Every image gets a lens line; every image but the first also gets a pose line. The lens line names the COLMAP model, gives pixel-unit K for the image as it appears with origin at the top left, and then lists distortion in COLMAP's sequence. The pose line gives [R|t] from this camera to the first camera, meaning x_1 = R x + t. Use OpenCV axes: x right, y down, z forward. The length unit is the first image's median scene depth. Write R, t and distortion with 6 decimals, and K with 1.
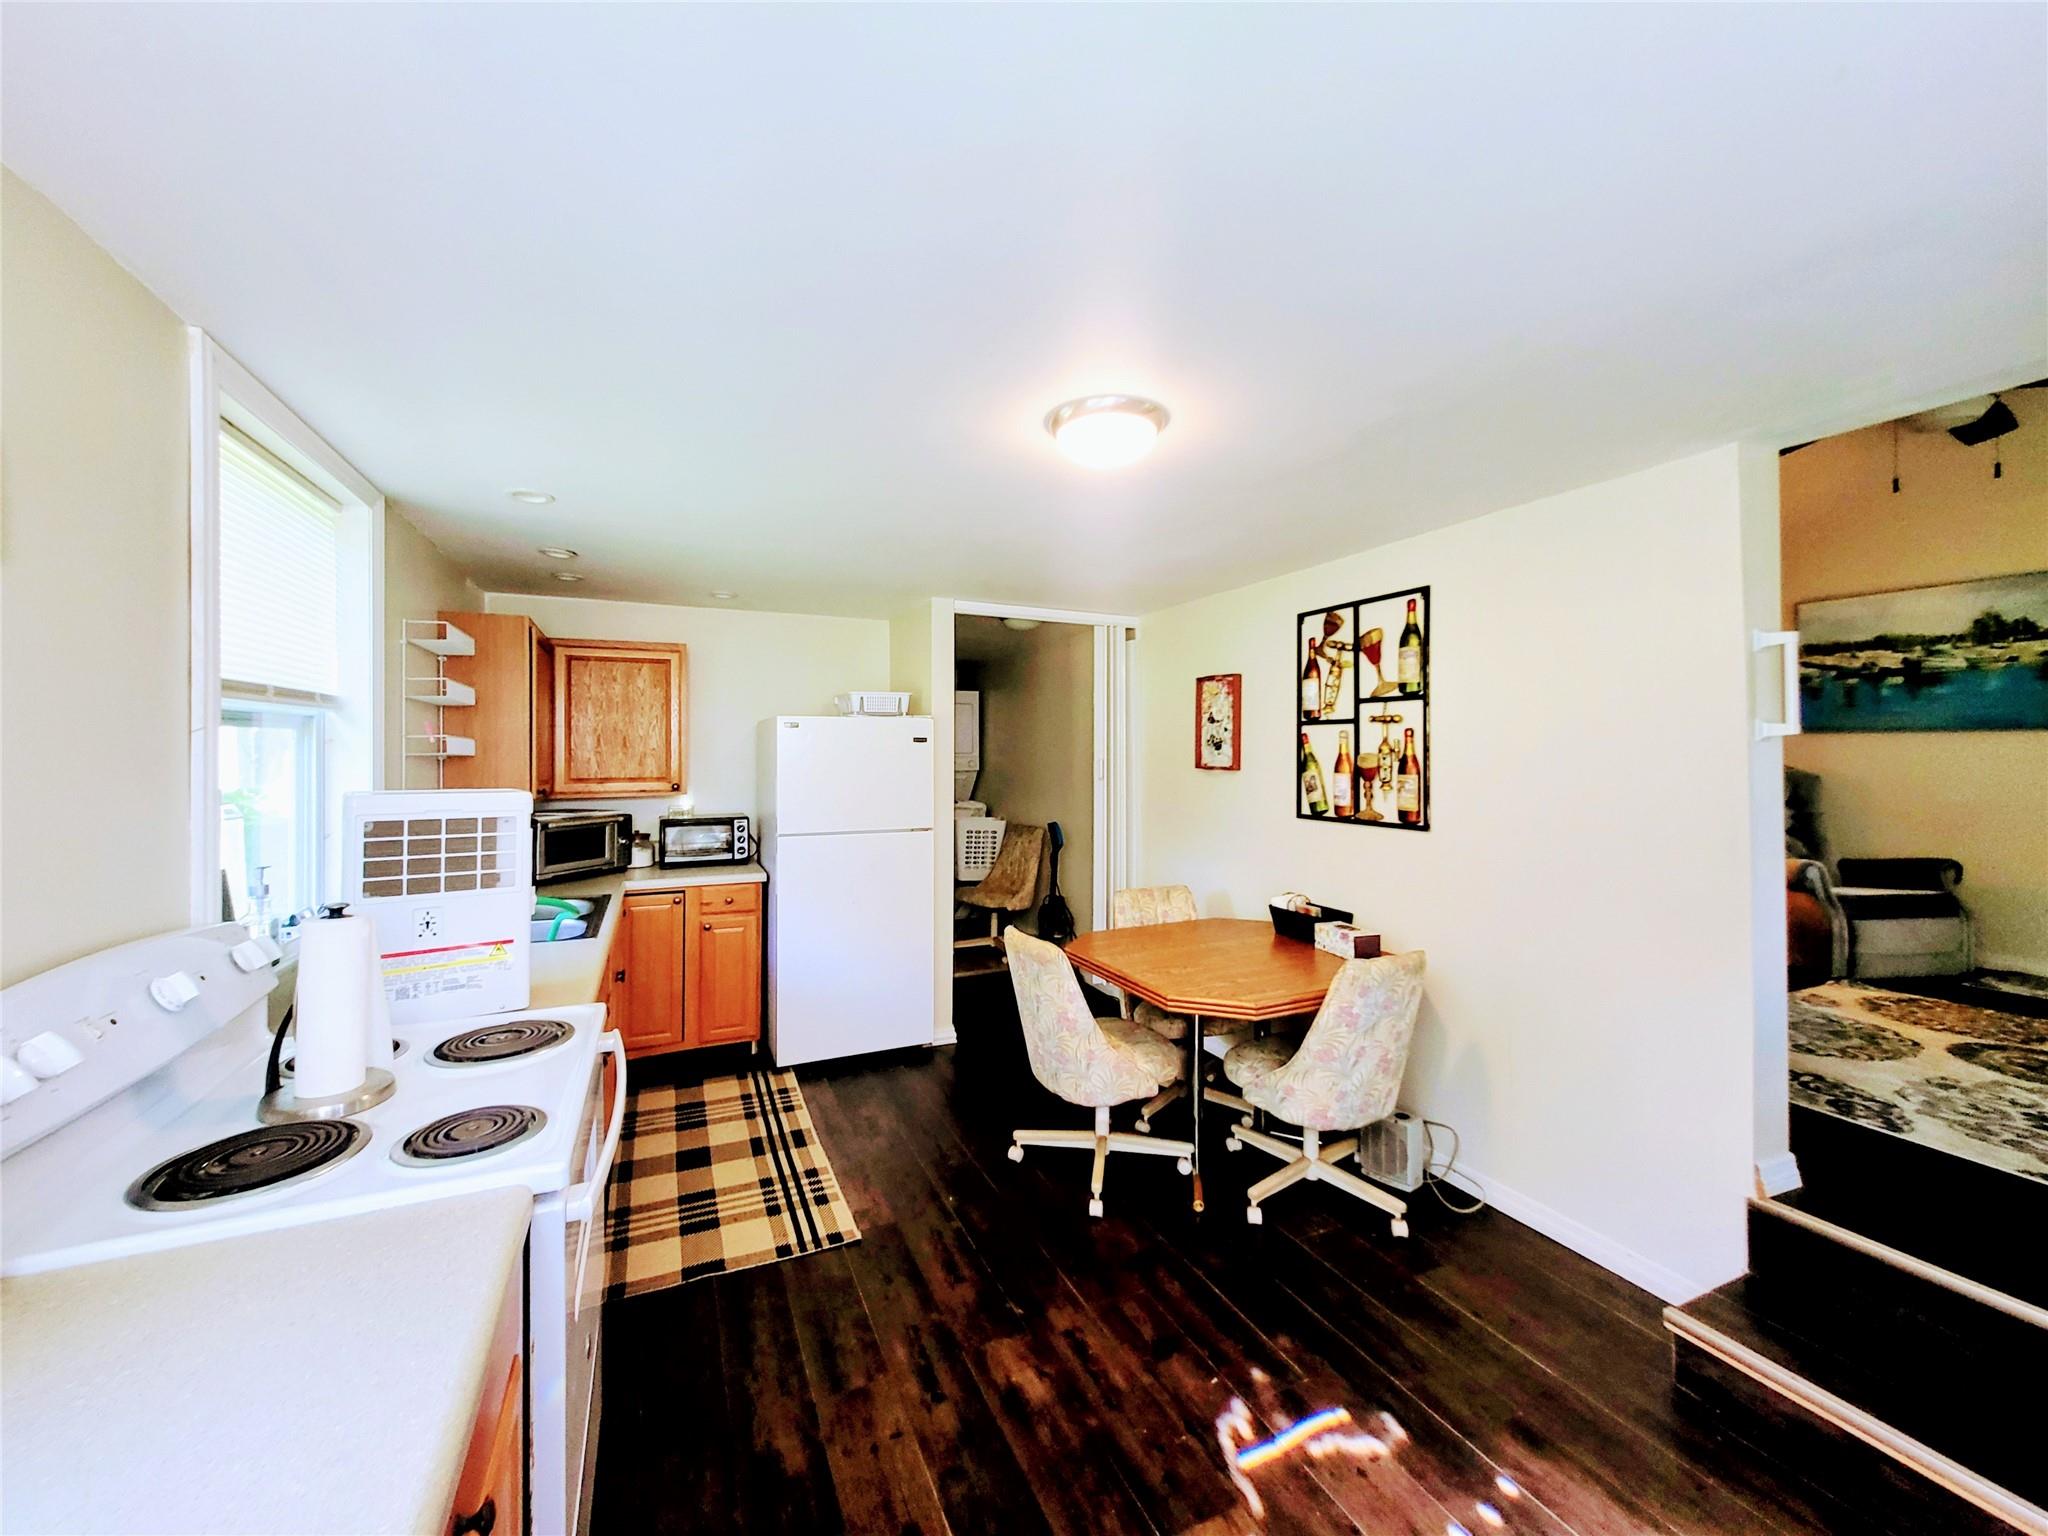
lens RADIAL K [[806.8, 0, 1022.6], [0, 806.8, 757.3], [0, 0, 1]] dist [0.010042, -0.000012]
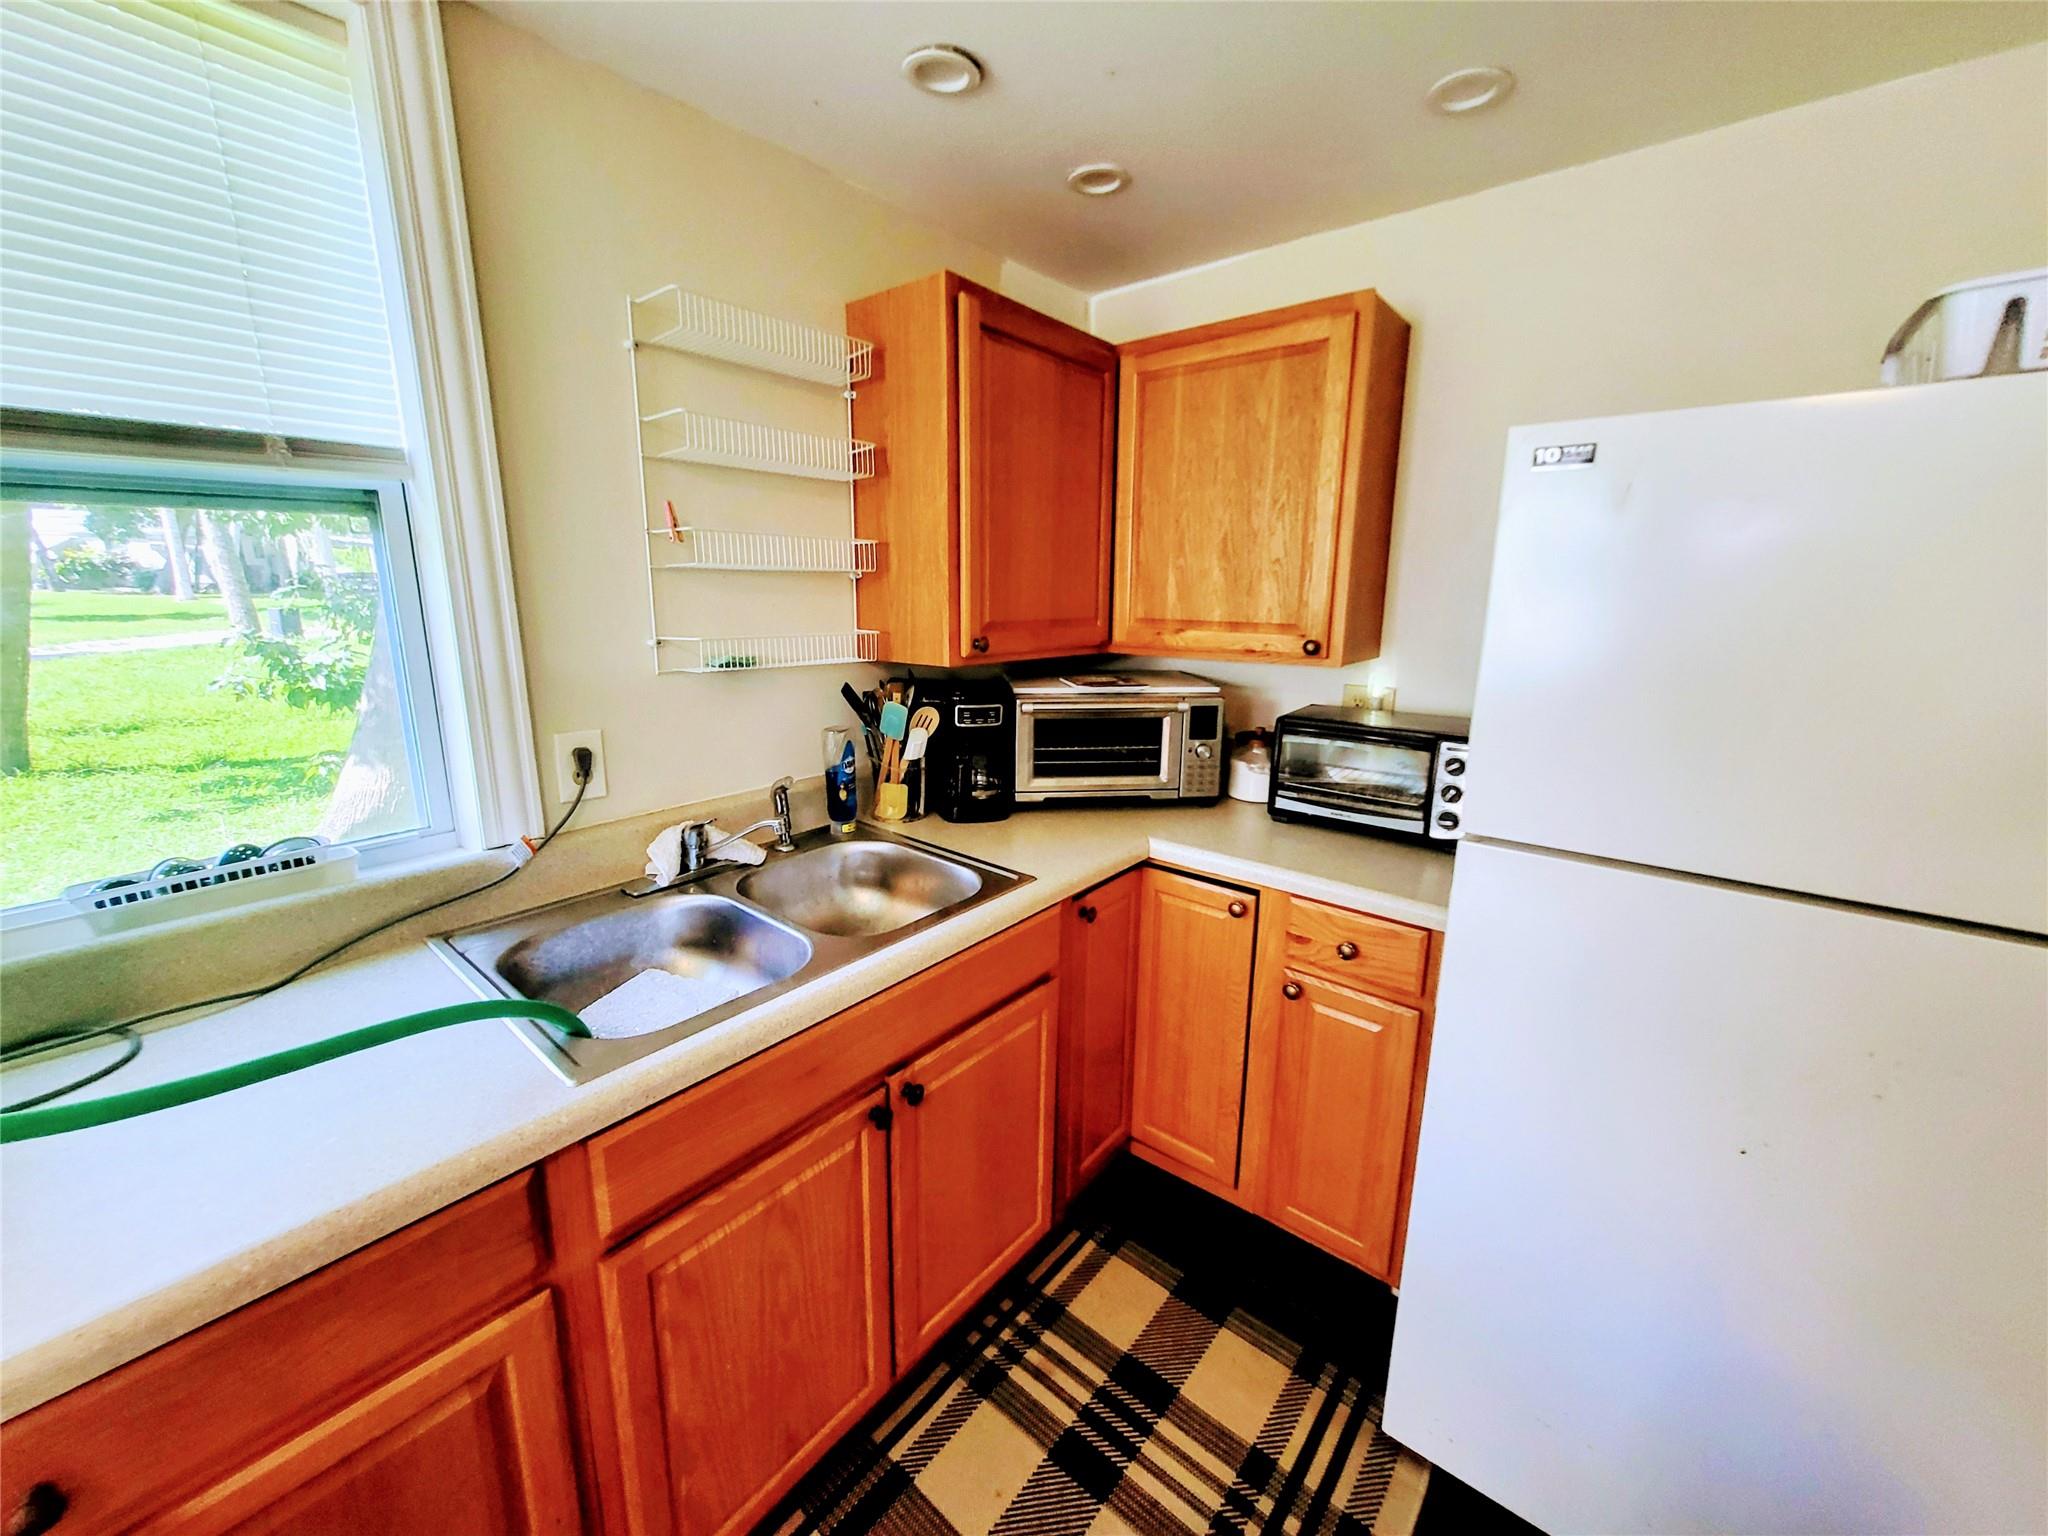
lens RADIAL K [[806.8, 0, 1022.6], [0, 806.8, 757.3], [0, 0, 1]] dist [0.010042, -0.000012]
pose [[0.431073, 0.191242, -0.881818, -0.101683], [-0.009150, 0.978158, 0.207662, 0.005099], [0.902271, -0.081448, 0.423407, 0.697774]]
